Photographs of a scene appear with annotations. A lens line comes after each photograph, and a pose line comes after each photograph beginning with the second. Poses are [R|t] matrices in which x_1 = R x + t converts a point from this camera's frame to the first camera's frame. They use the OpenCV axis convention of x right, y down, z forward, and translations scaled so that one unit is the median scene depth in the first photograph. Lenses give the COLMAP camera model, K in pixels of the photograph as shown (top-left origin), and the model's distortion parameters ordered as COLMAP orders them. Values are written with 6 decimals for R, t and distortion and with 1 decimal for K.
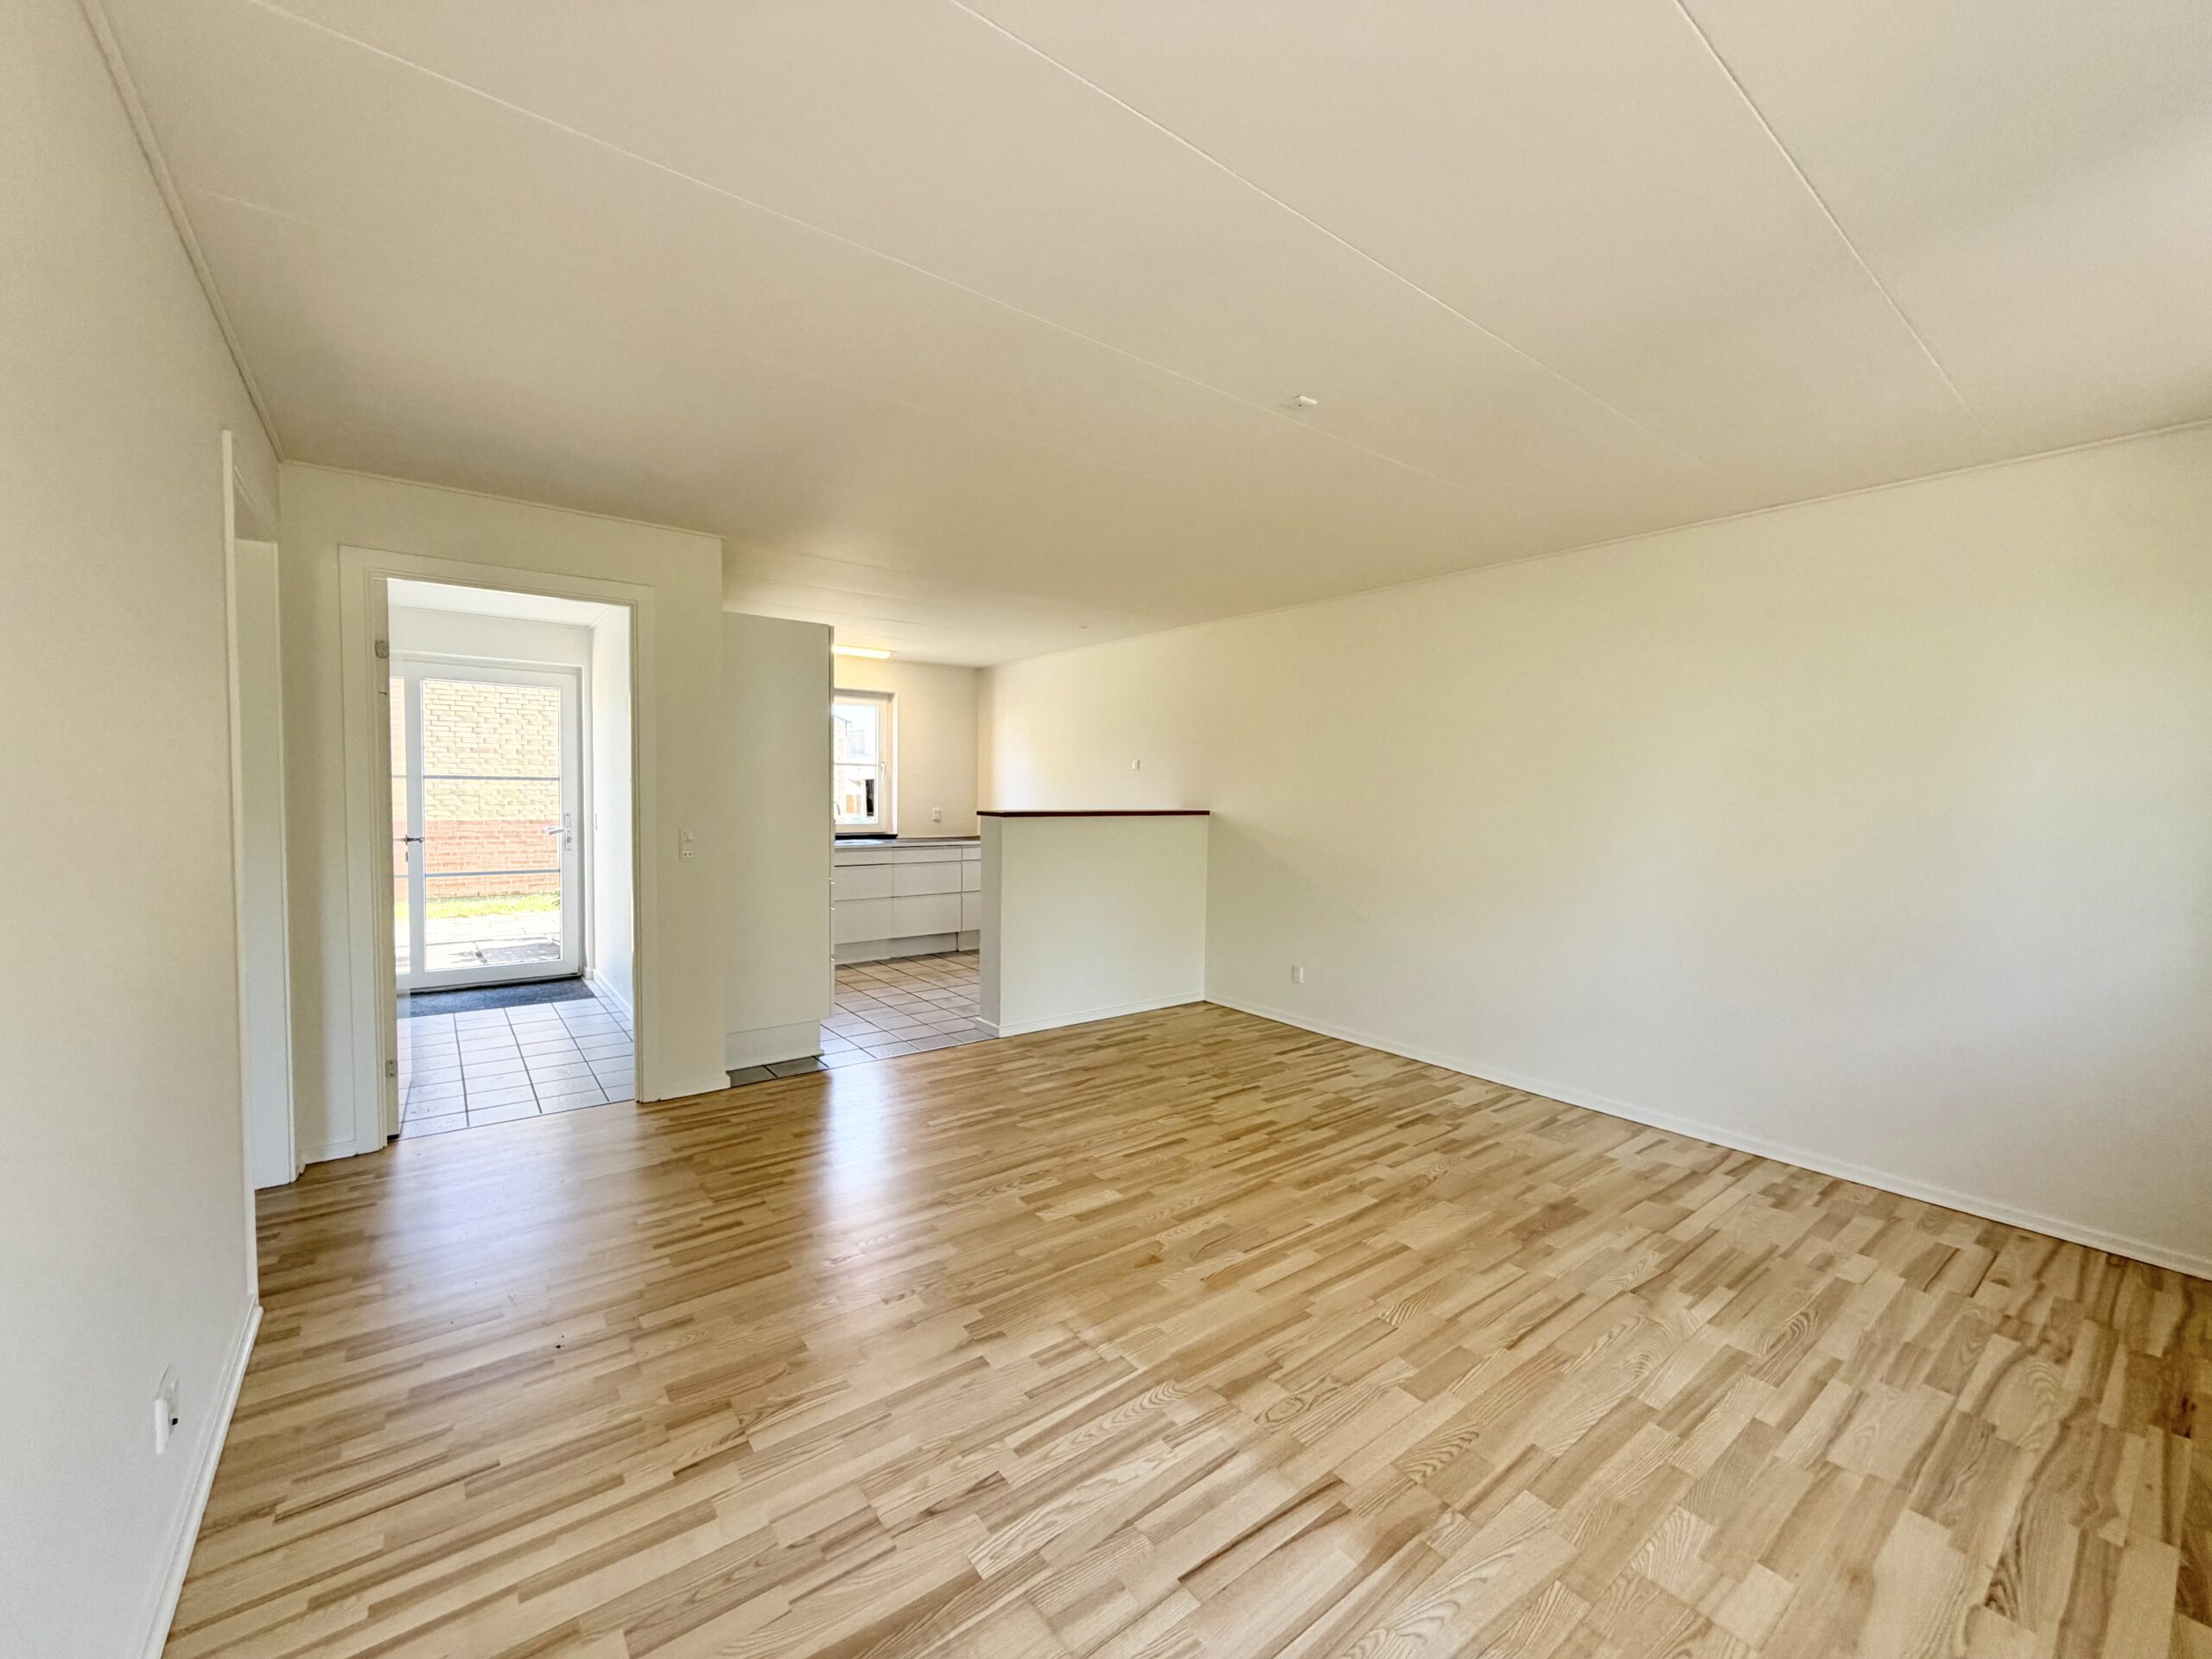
lens RADIAL K [[893.2, 0, 1109.3], [0, 893.2, 834.8], [0, 0, 1]] dist [0.001765, -0.000449]
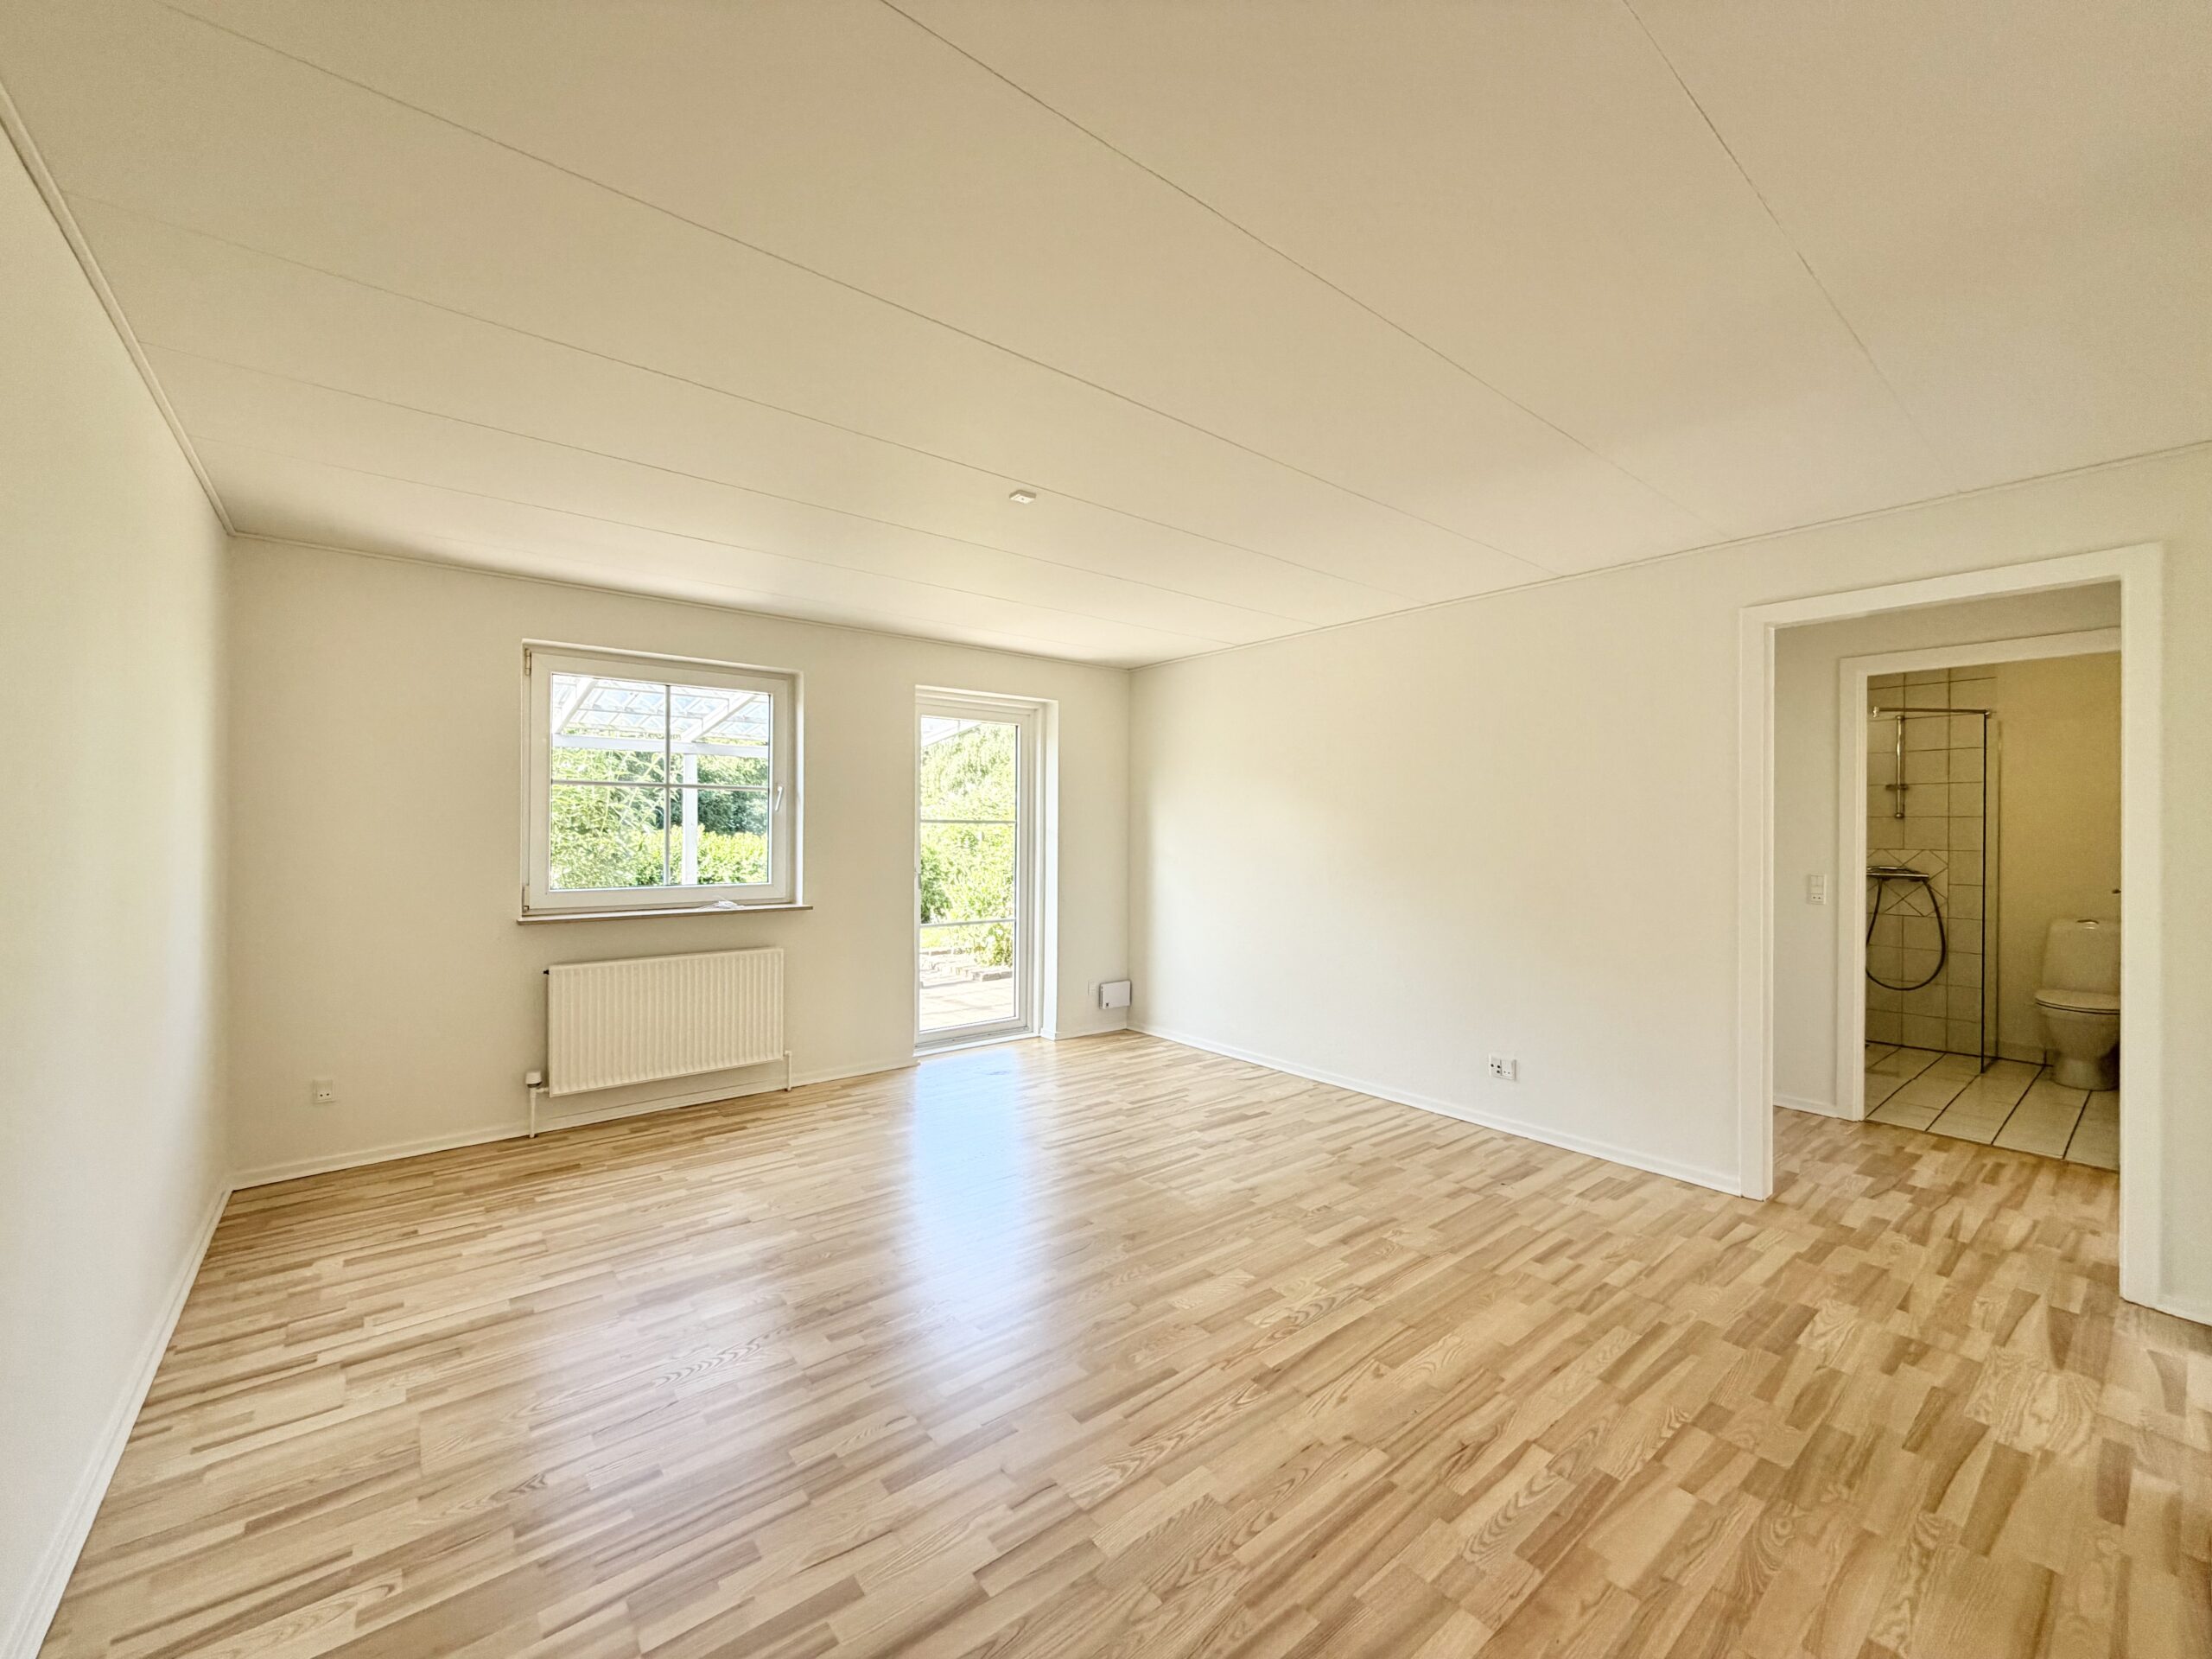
lens RADIAL K [[893.2, 0, 1080.9], [0, 893.2, 831.3], [0, 0, 1]] dist [0.001765, -0.000449]
pose [[-0.999804, -0.018761, 0.006289, 0.110251], [-0.018399, 0.998401, 0.053457, -0.099331], [-0.007282, 0.053331, -0.998550, 1.997369]]
